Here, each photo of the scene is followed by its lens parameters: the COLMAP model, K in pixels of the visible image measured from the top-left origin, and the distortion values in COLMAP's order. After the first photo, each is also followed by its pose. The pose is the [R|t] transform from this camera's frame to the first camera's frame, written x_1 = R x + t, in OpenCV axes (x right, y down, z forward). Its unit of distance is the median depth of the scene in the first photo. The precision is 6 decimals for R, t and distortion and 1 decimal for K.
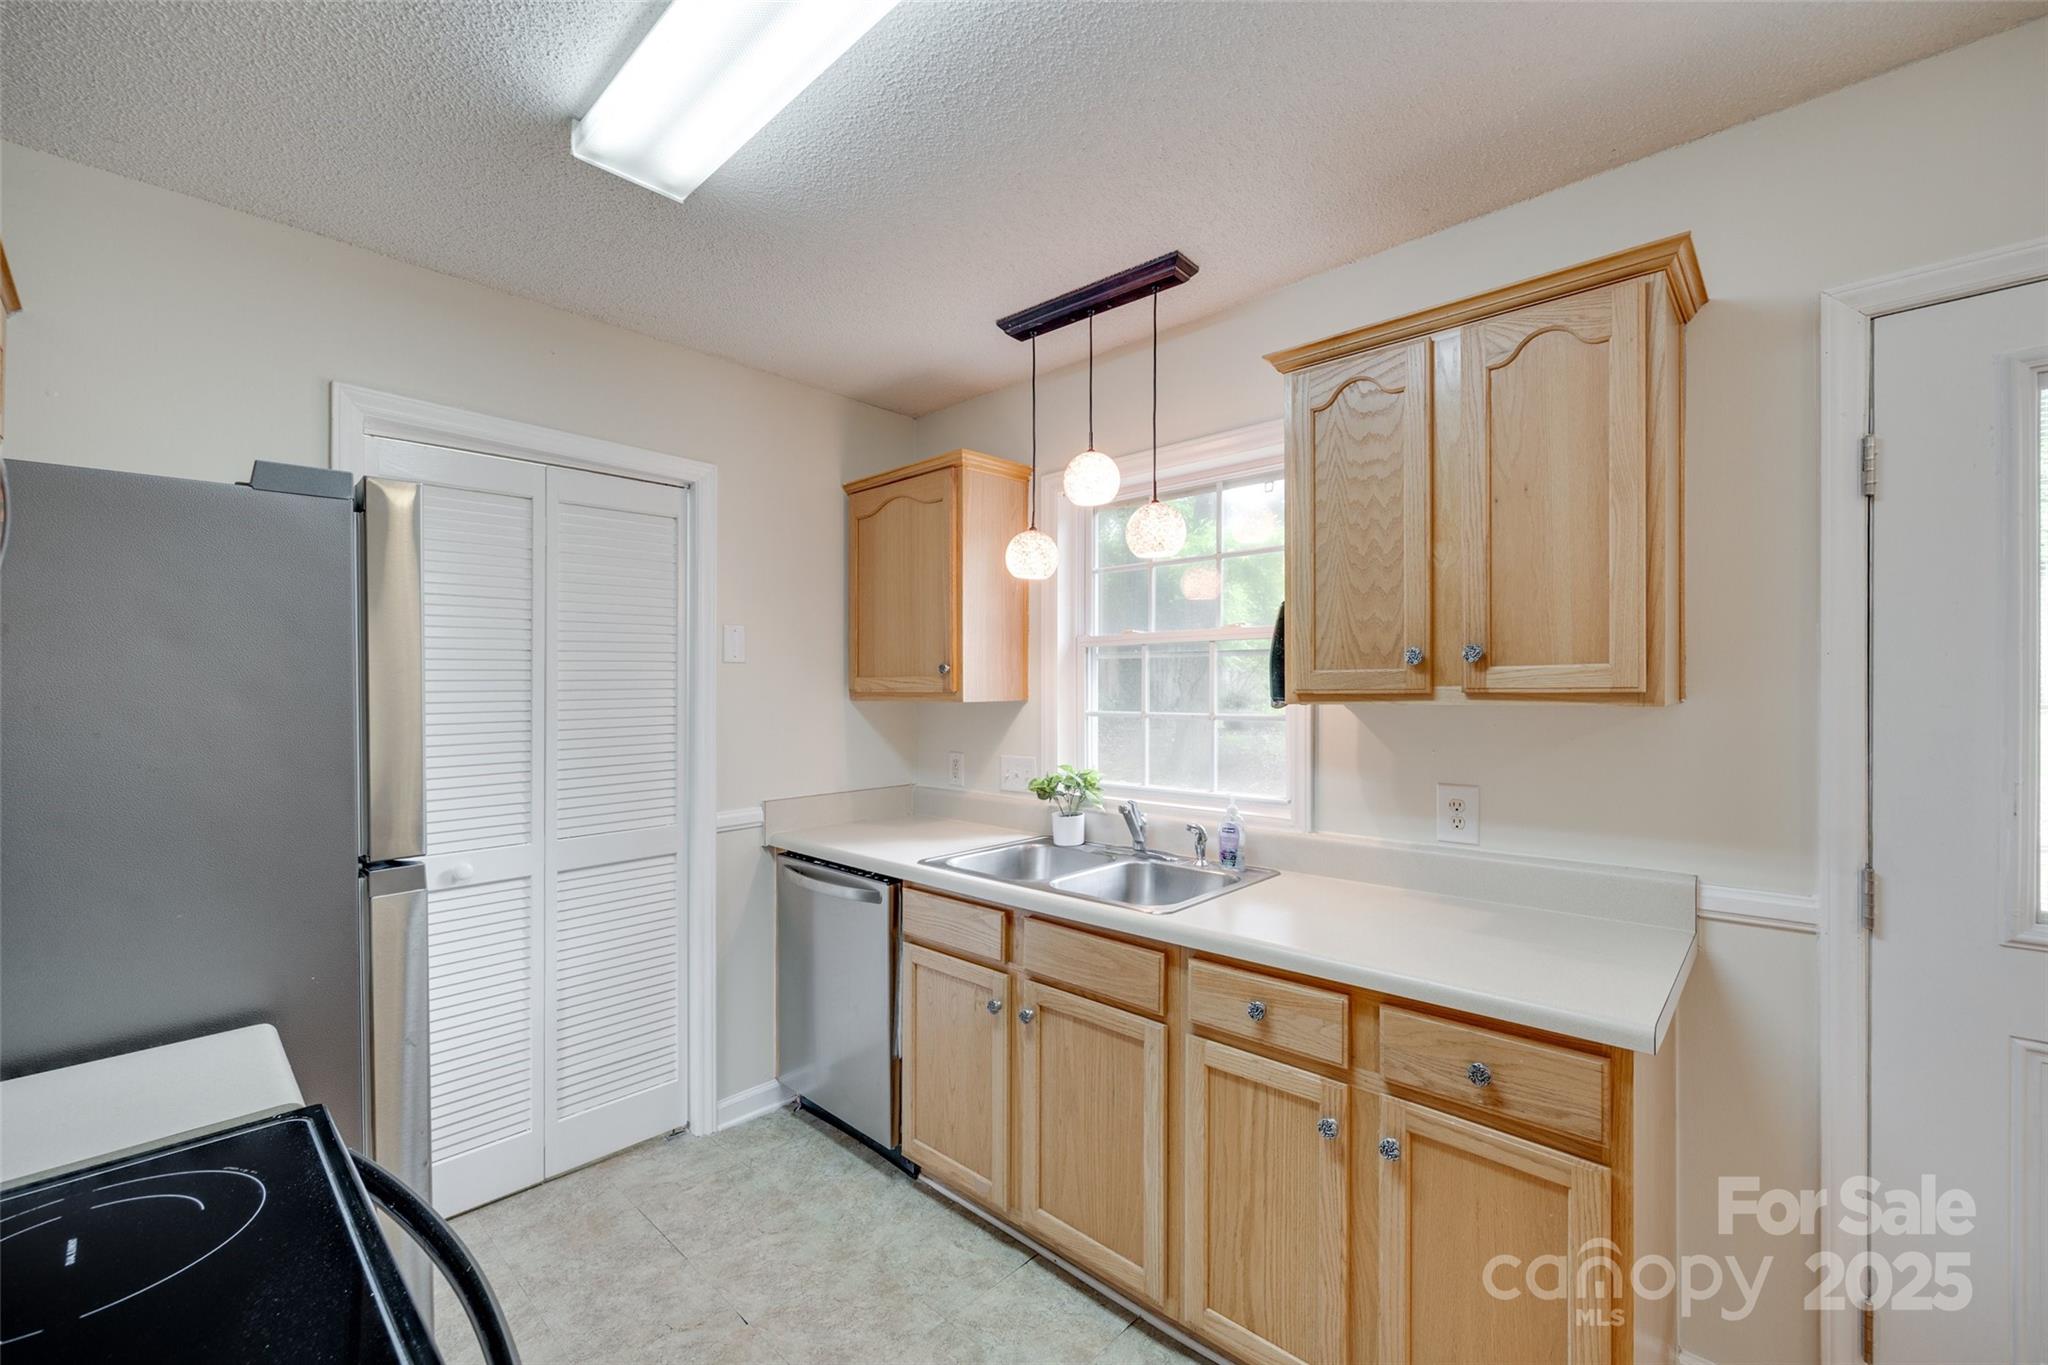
lens RADIAL K [[840.2, 0, 1013.6], [0, 840.2, 691.9], [0, 0, 1]] dist [-0.001318, -0.000018]
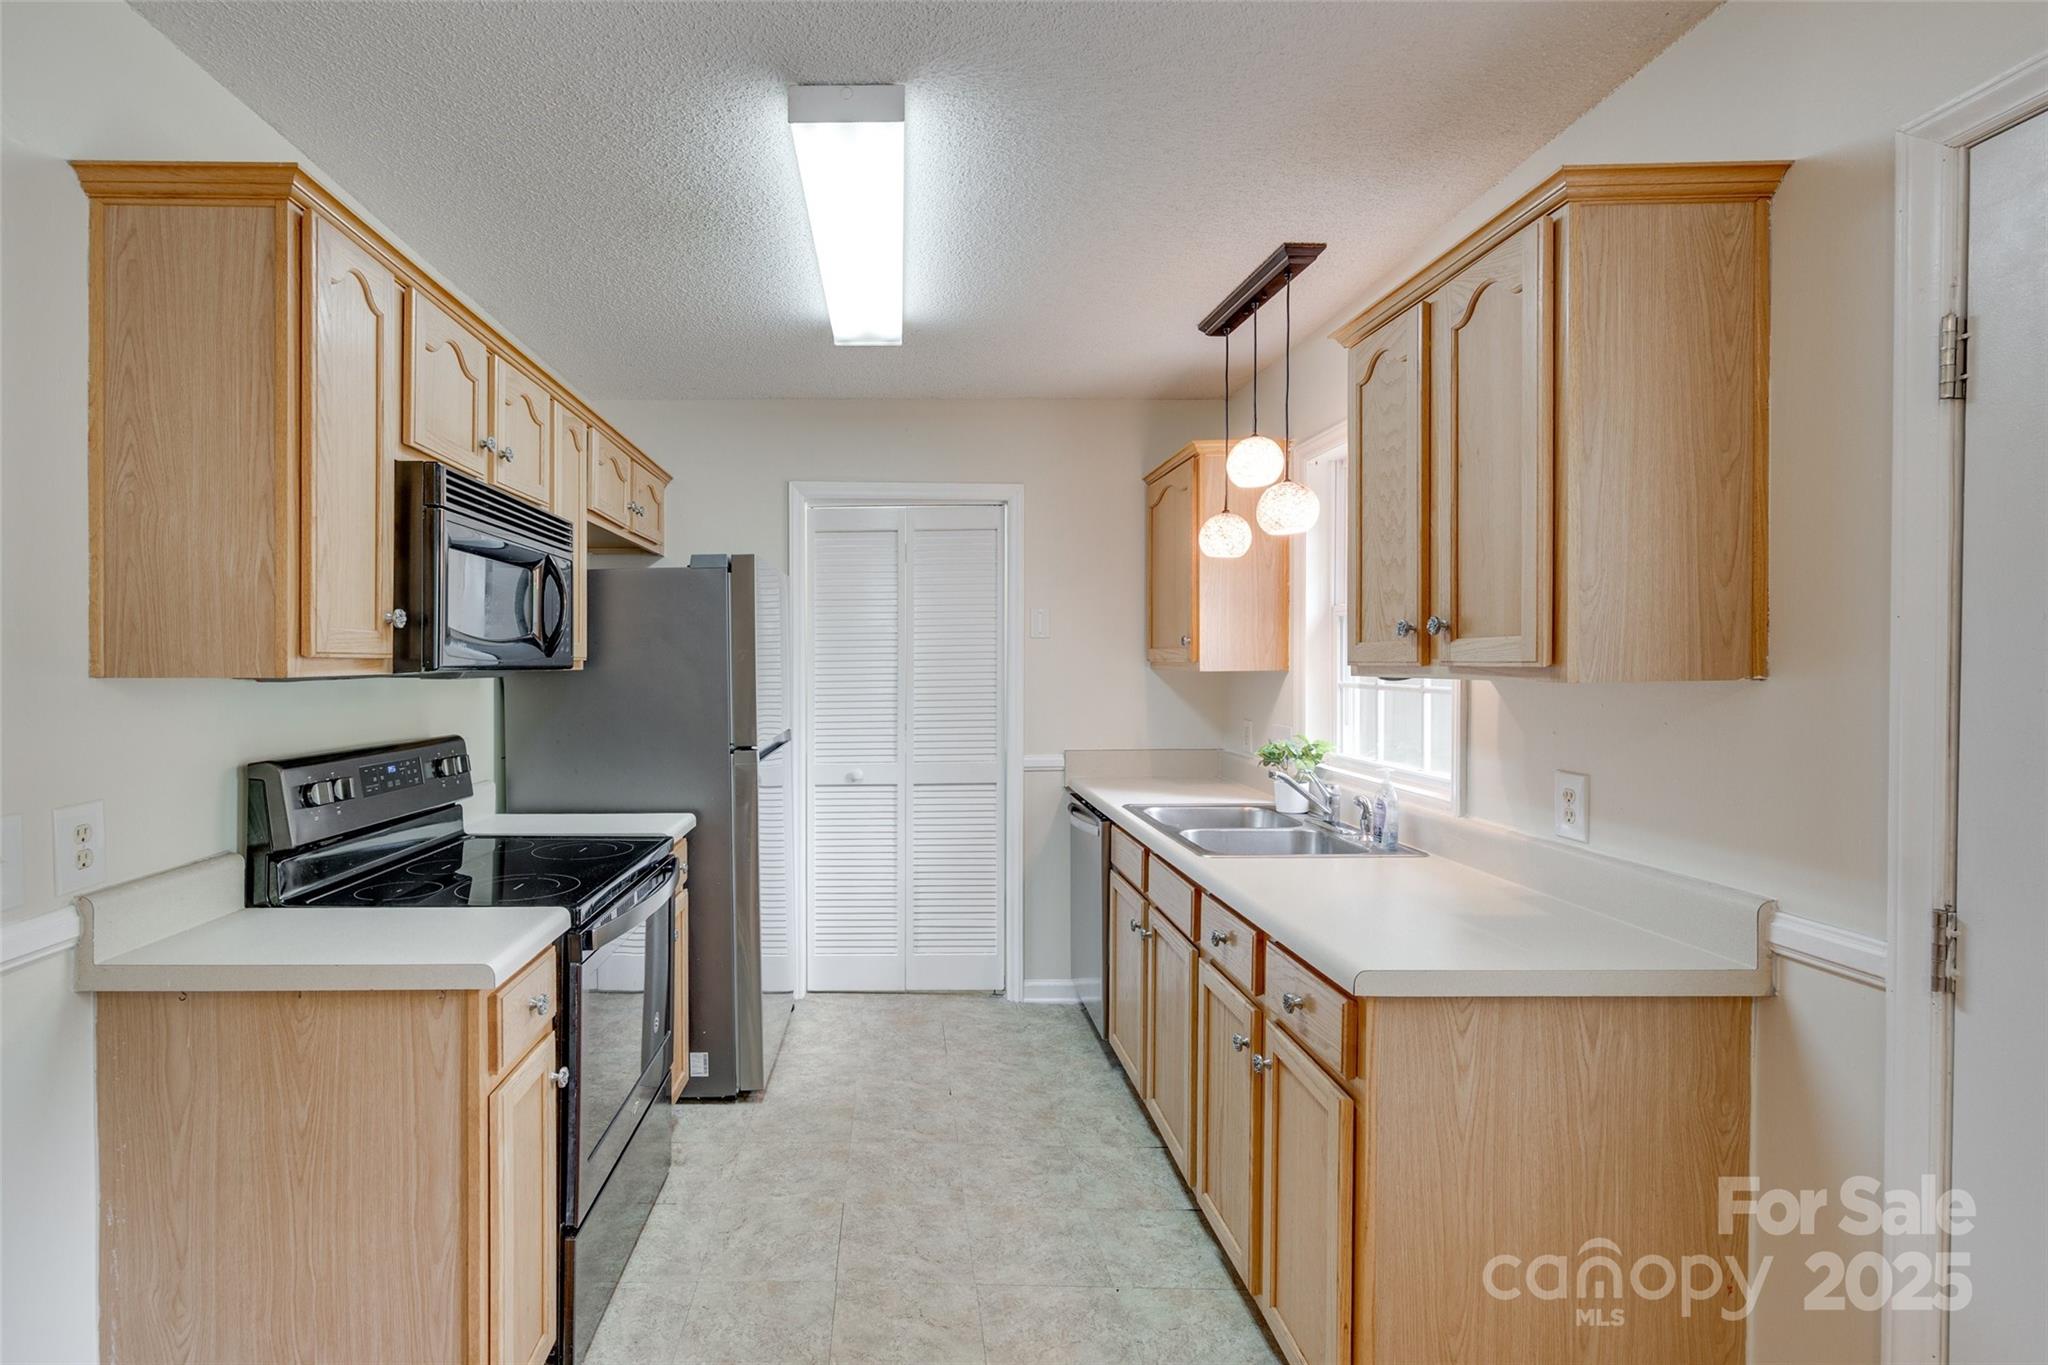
lens RADIAL K [[936.6, 0, 879.9], [0, 936.6, 676.5], [0, 0, 1]] dist [-0.002955, -0.000001]
pose [[0.676462, 0.015637, -0.736311, 0.658304], [-0.001932, 0.999809, 0.019458, -0.004944], [0.736475, -0.011740, 0.676363, -0.153461]]
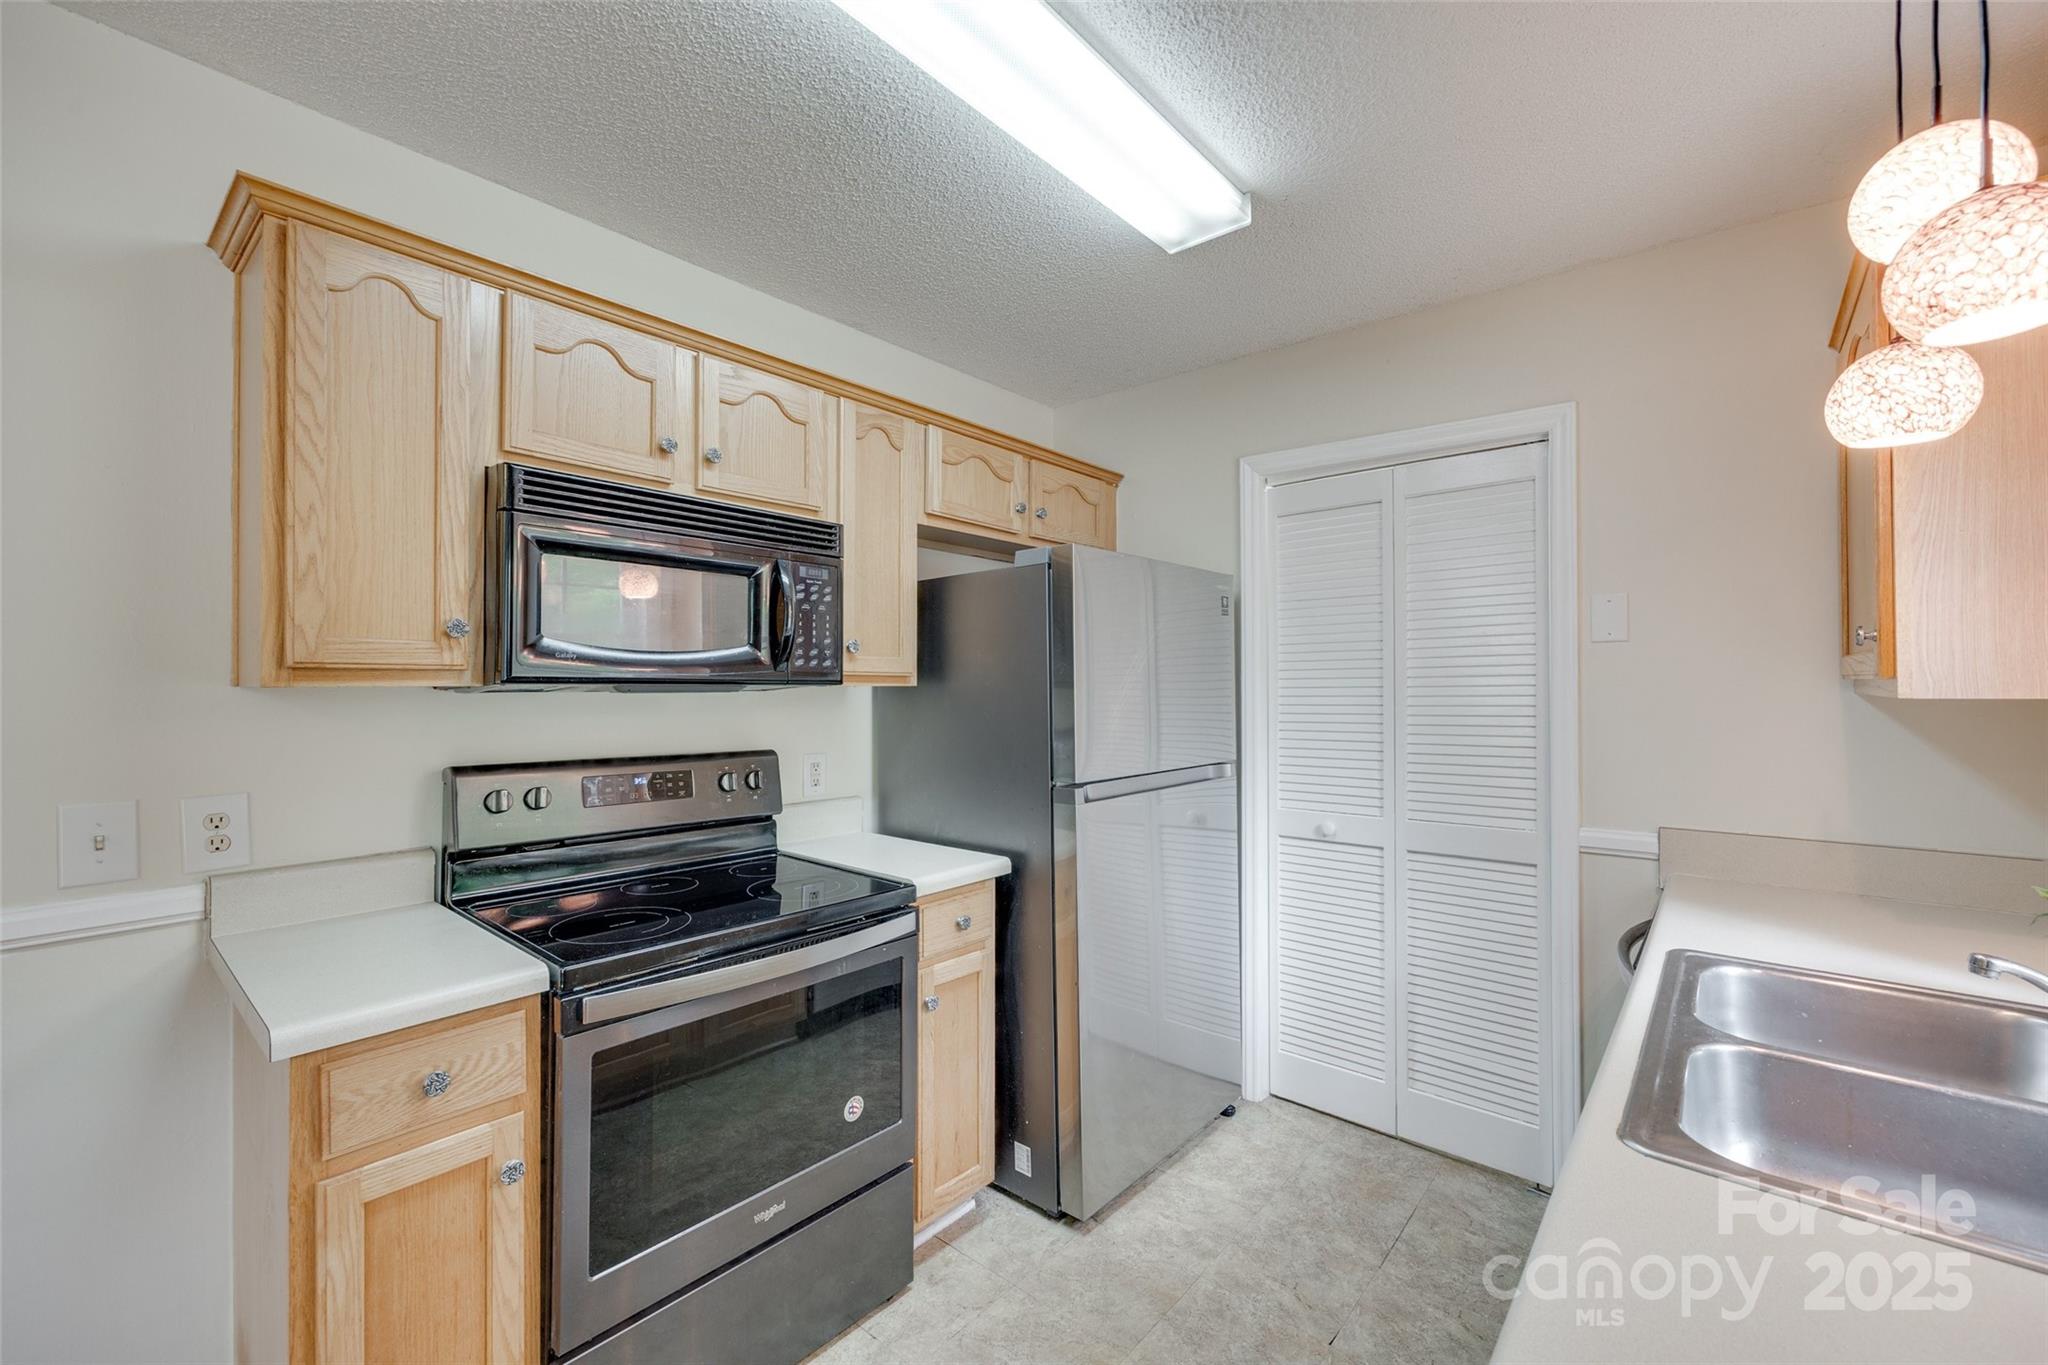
lens RADIAL K [[834.8, 0, 1035.3], [0, 834.8, 677.9], [0, 0, 1]] dist [-0.000167, 0.000065]
pose [[0.057515, -0.001111, -0.998344, 0.506183], [-0.003503, 0.999993, -0.001314, 0.002064], [0.998338, 0.003572, 0.057511, 0.510480]]
